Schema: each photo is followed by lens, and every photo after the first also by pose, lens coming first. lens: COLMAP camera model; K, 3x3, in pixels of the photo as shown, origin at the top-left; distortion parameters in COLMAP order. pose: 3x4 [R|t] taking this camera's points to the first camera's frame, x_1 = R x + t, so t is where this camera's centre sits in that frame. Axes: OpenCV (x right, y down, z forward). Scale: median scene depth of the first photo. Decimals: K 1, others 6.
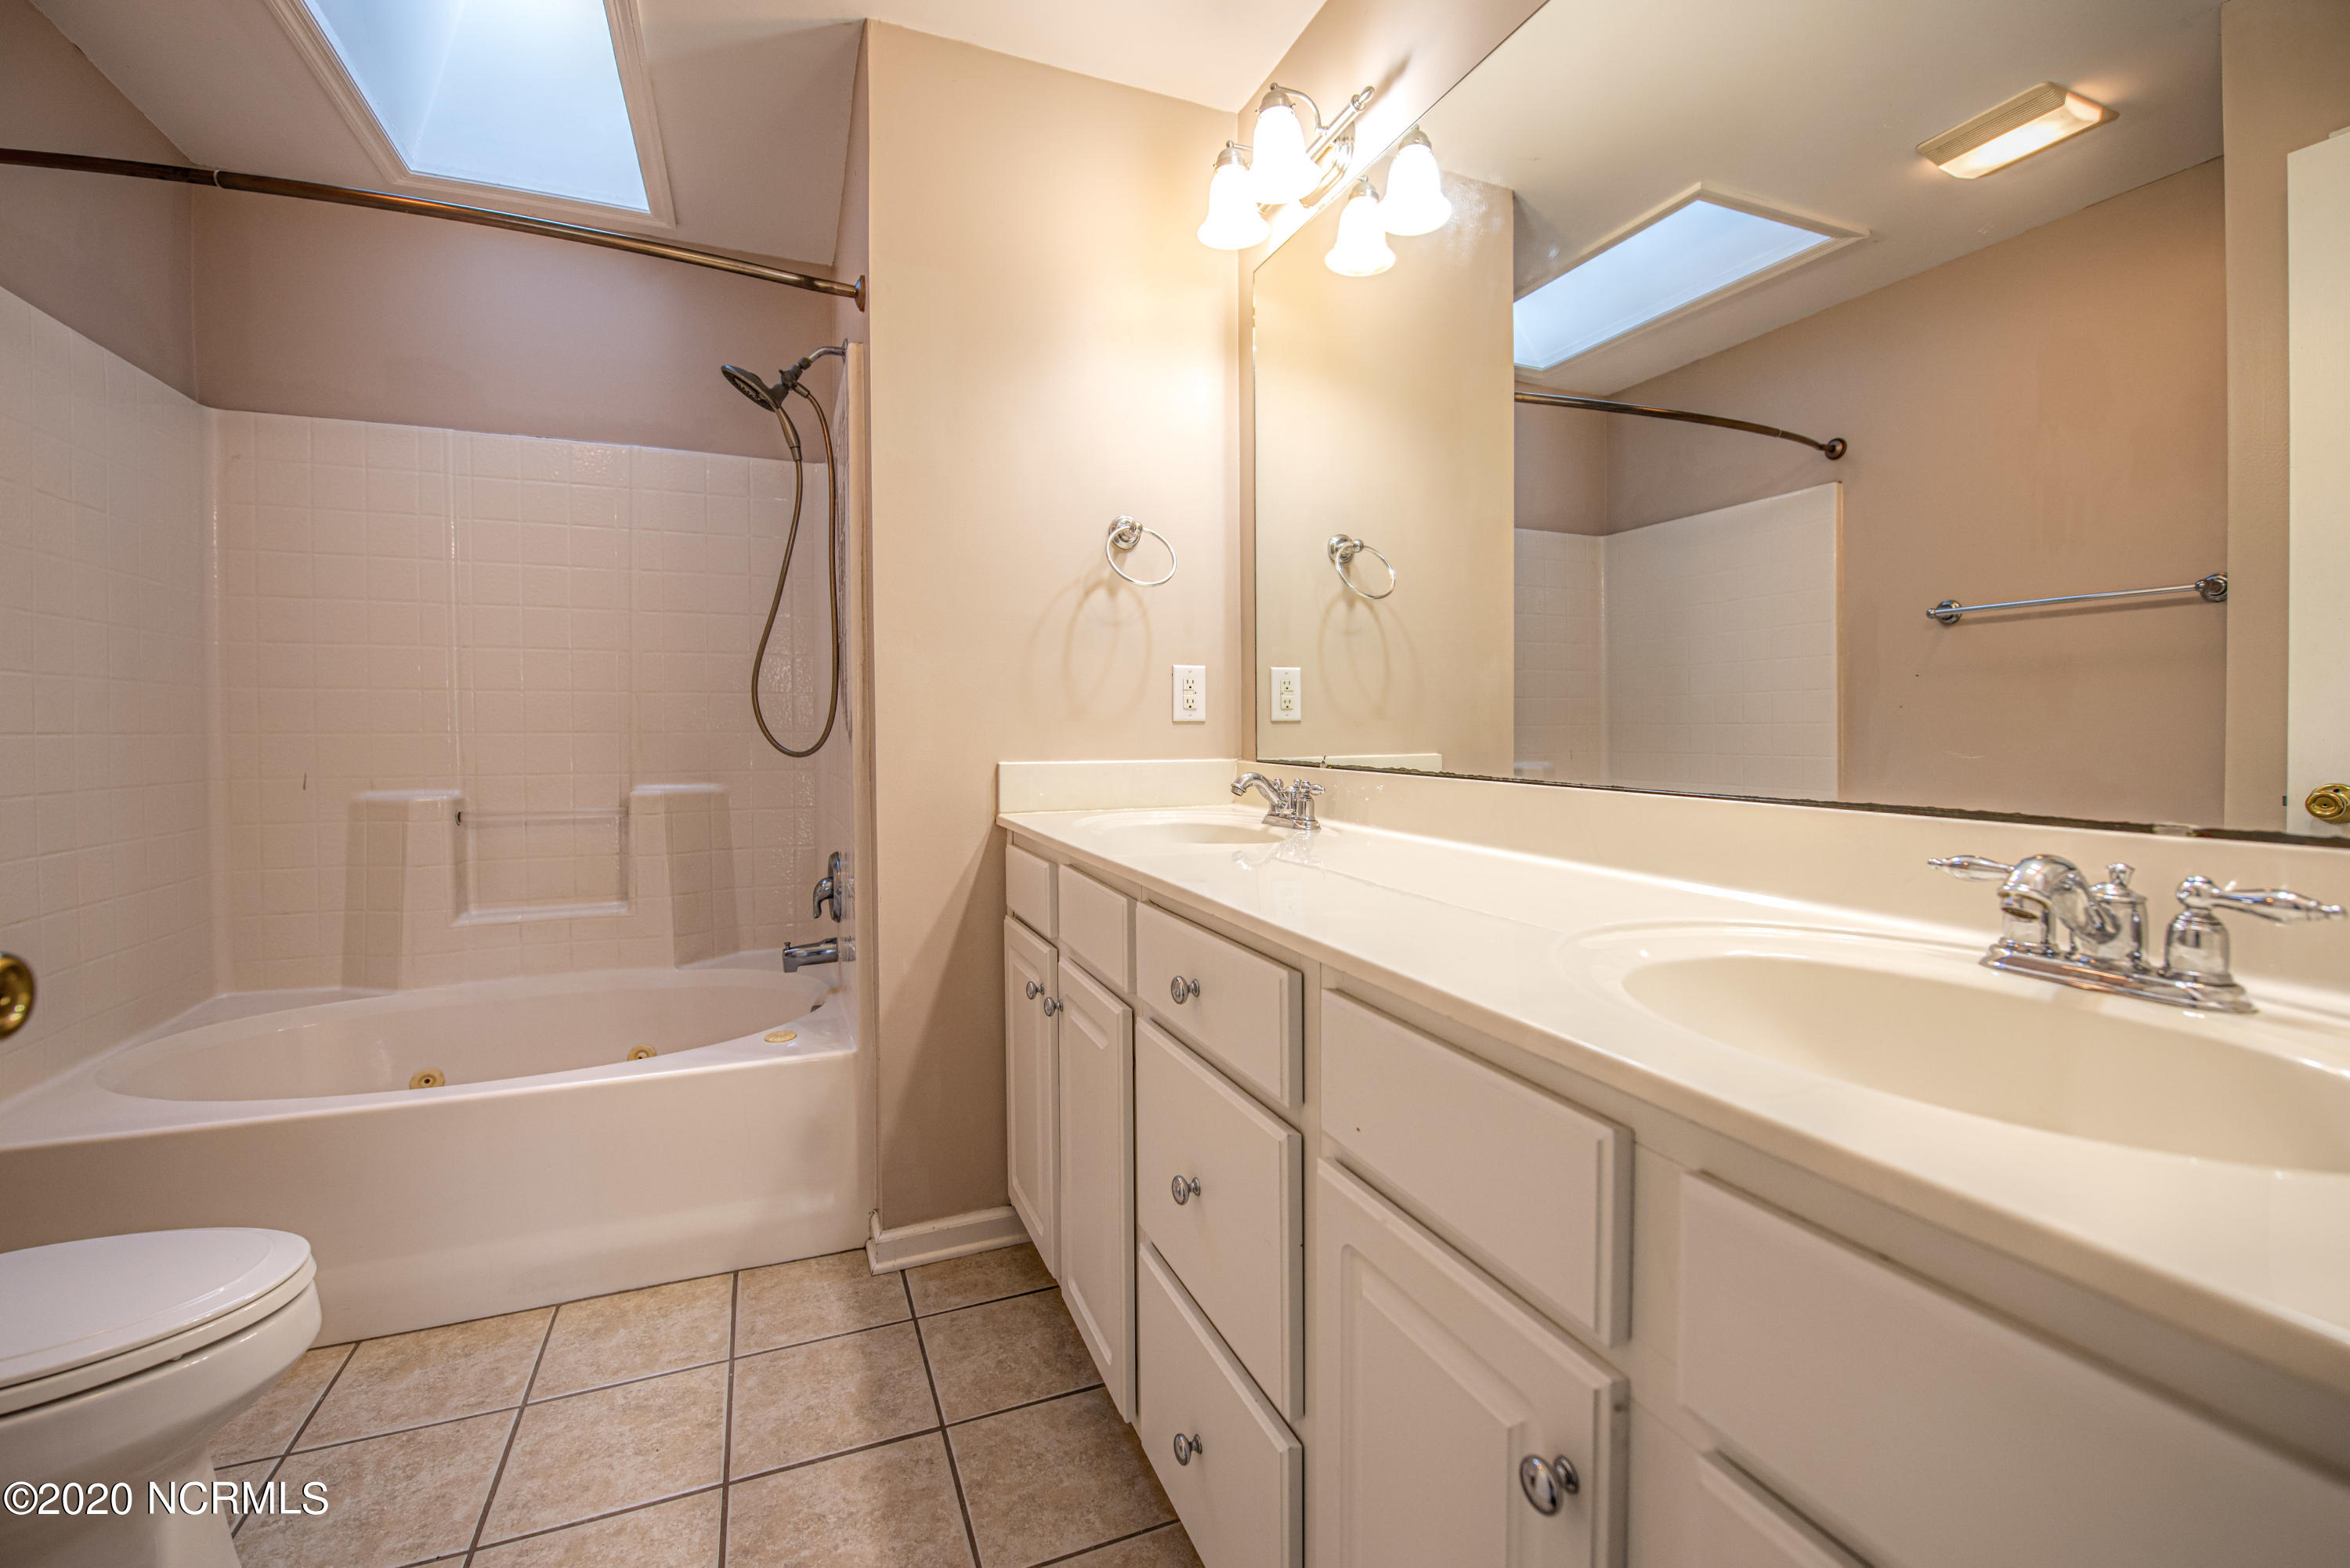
lens RADIAL K [[992.9, 0, 1176.6], [0, 992.9, 745.6], [0, 0, 1]] dist [-0.000660, -0.000019]
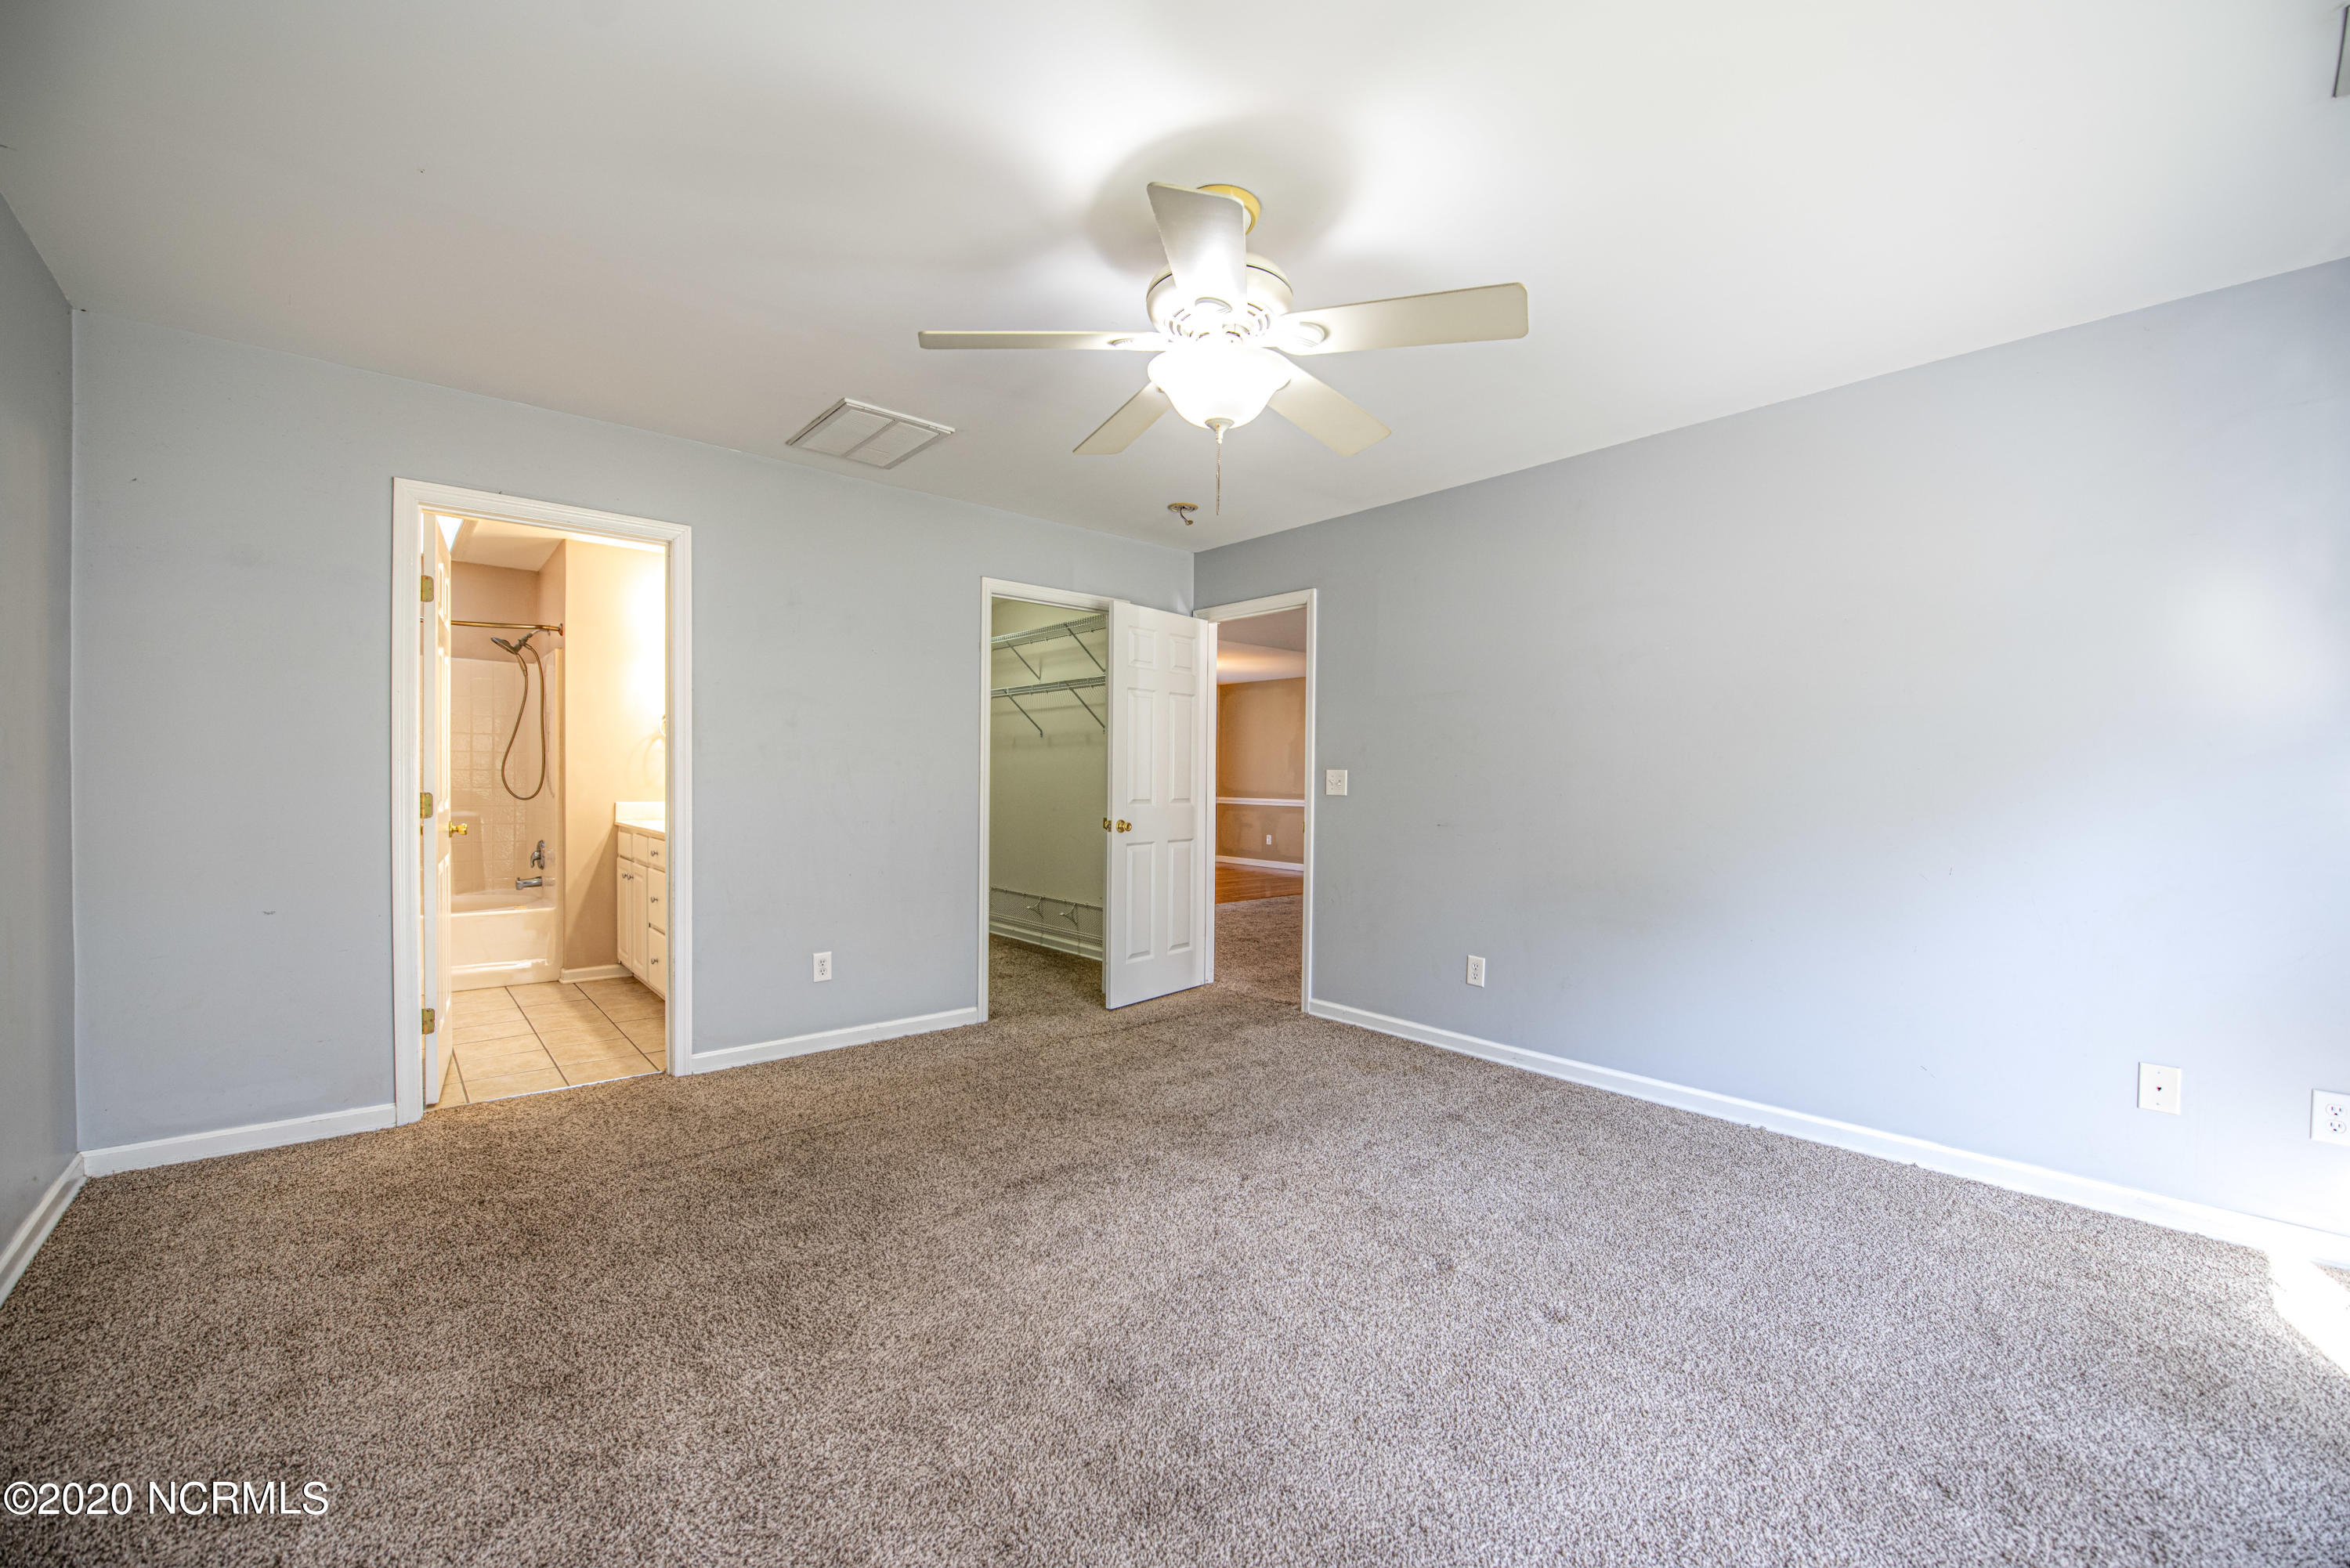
lens RADIAL K [[938.5, 0, 1178.9], [0, 938.5, 789.5], [0, 0, 1]] dist [-0.020151, -0.000025]
pose [[0.946482, 0.008538, 0.322644, 0.463102], [-0.005820, 0.999939, -0.009387, -0.001904], [-0.322705, 0.007007, 0.946474, -1.939772]]
